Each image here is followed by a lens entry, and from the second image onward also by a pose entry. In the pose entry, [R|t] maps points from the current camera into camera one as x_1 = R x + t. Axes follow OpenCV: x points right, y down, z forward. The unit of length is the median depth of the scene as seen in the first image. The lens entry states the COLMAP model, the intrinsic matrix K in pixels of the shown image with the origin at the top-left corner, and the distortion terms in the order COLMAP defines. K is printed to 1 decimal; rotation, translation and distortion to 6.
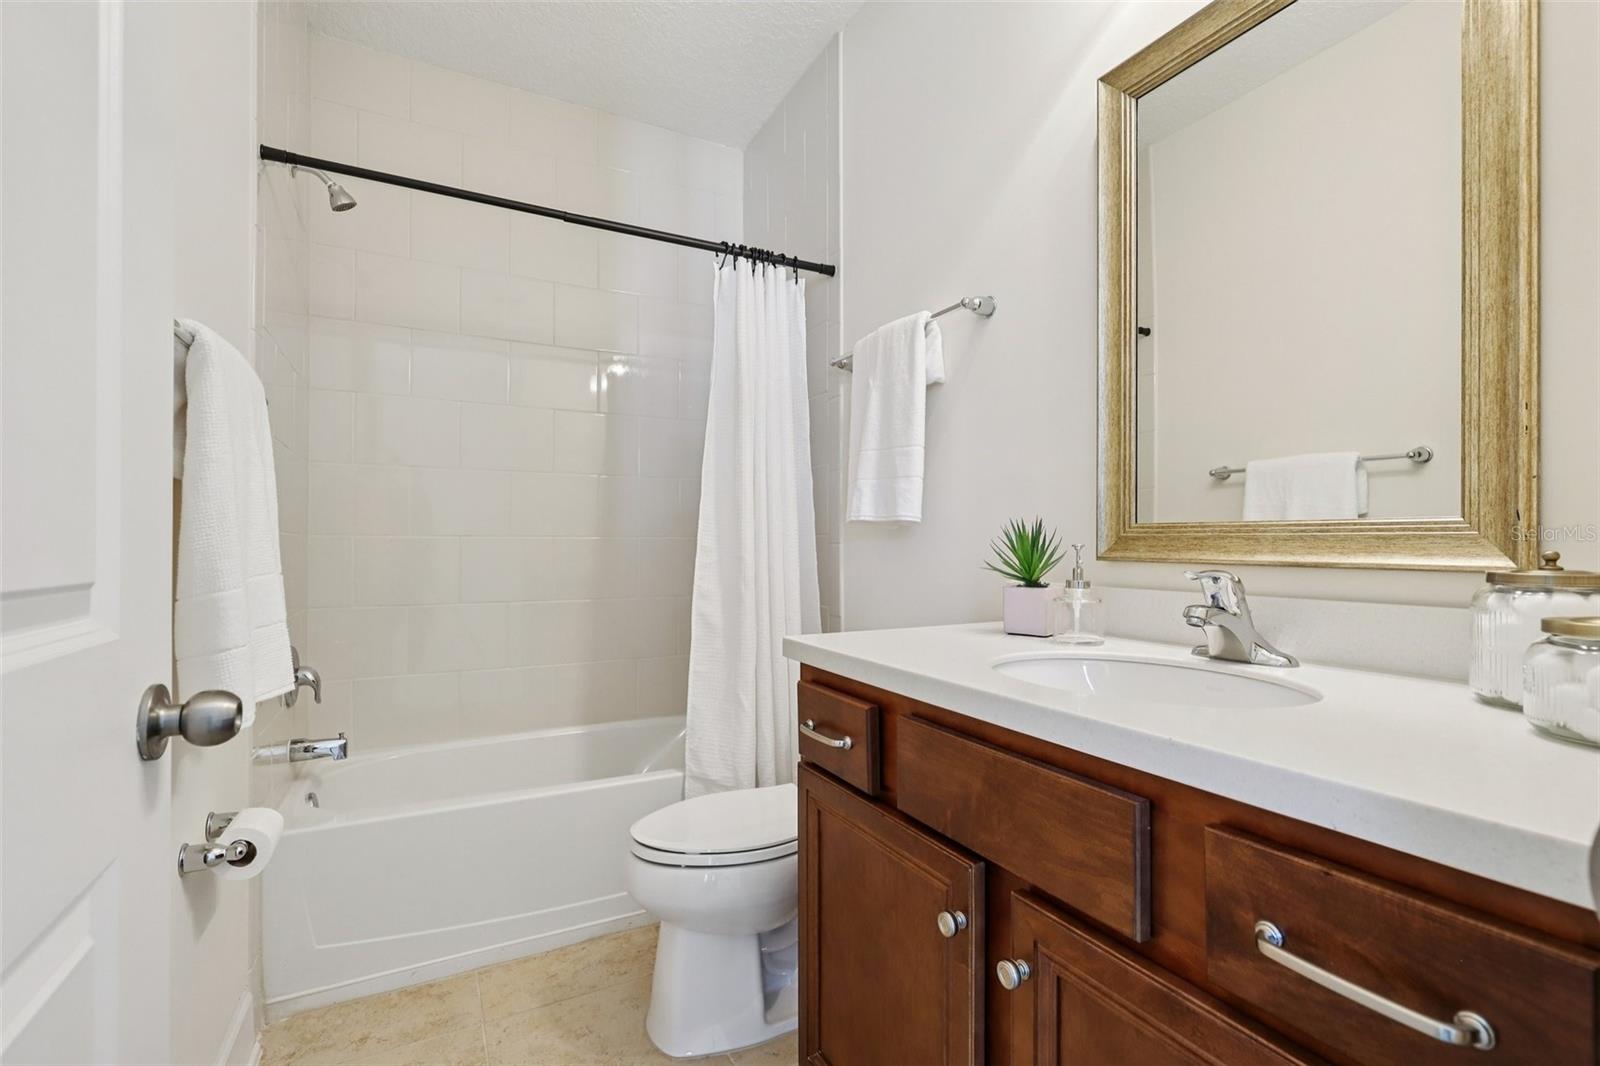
lens RADIAL K [[730.0, 0, 801.2], [0, 730.0, 528.6], [0, 0, 1]] dist [-0.001880, 0.000930]
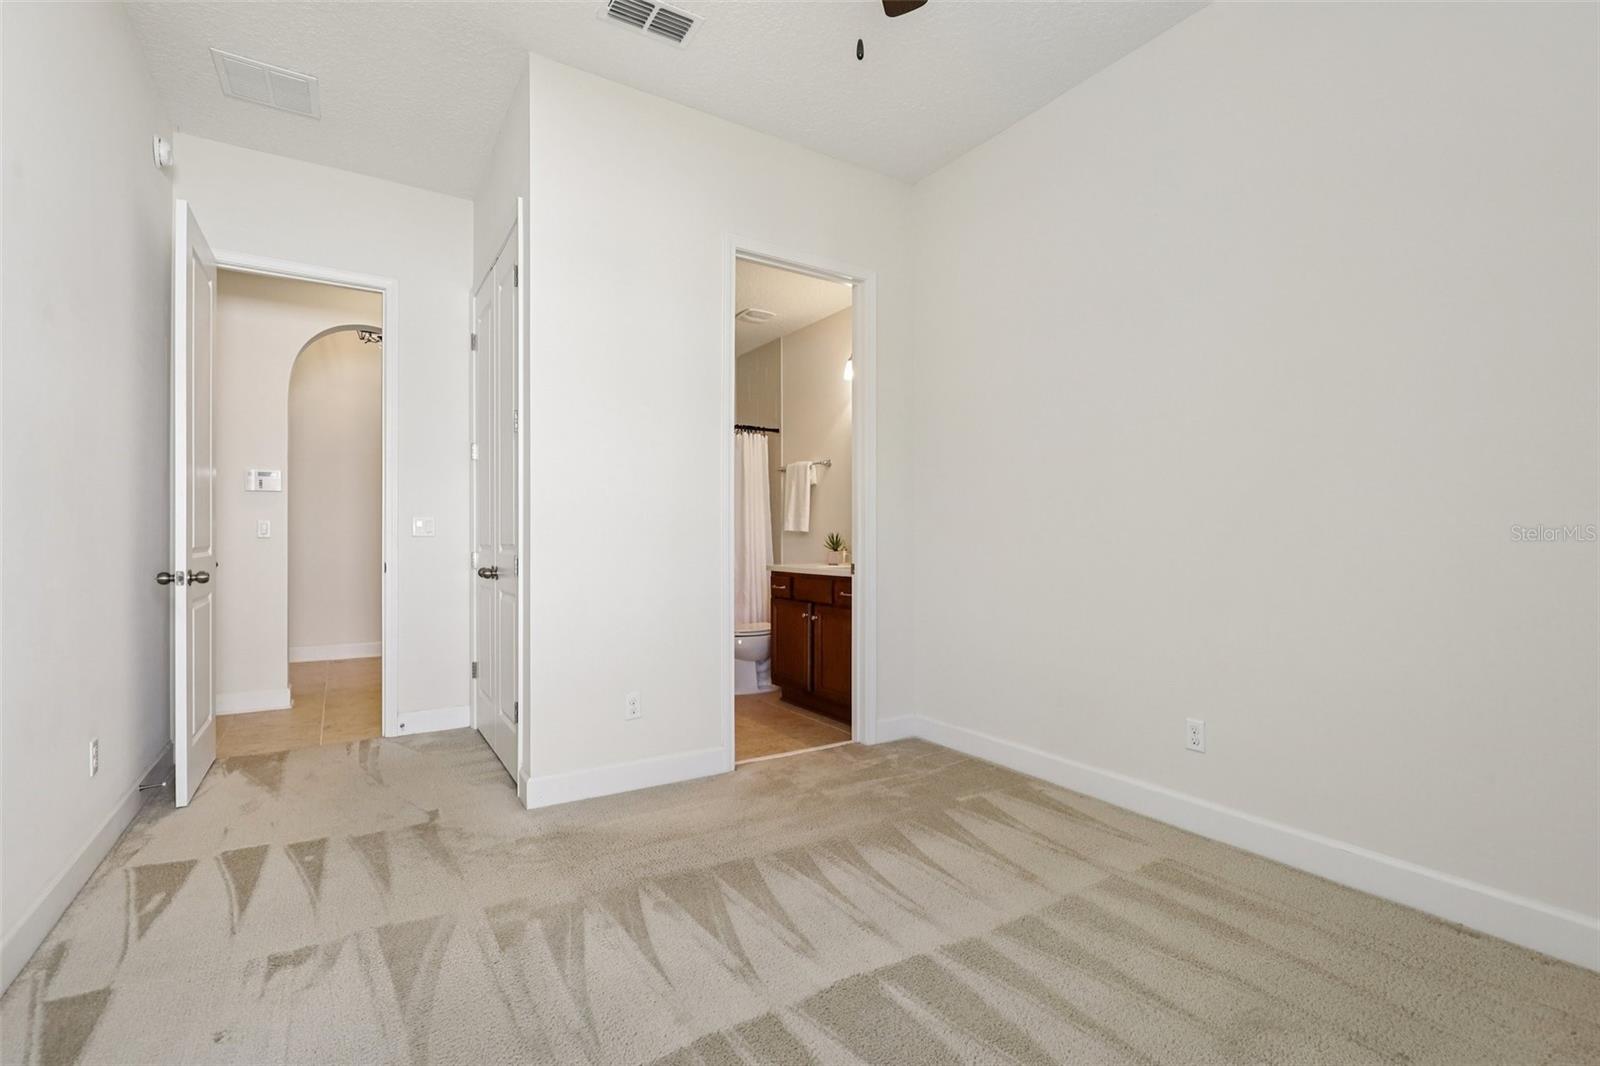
lens RADIAL K [[730.0, 0, 798.5], [0, 730.0, 533.5], [0, 0, 1]] dist [-0.001880, 0.000930]
pose [[0.996353, 0.000952, 0.085323, -0.132353], [-0.002263, 0.999881, 0.015279, -0.047621], [-0.085298, -0.015416, 0.996236, -1.970215]]
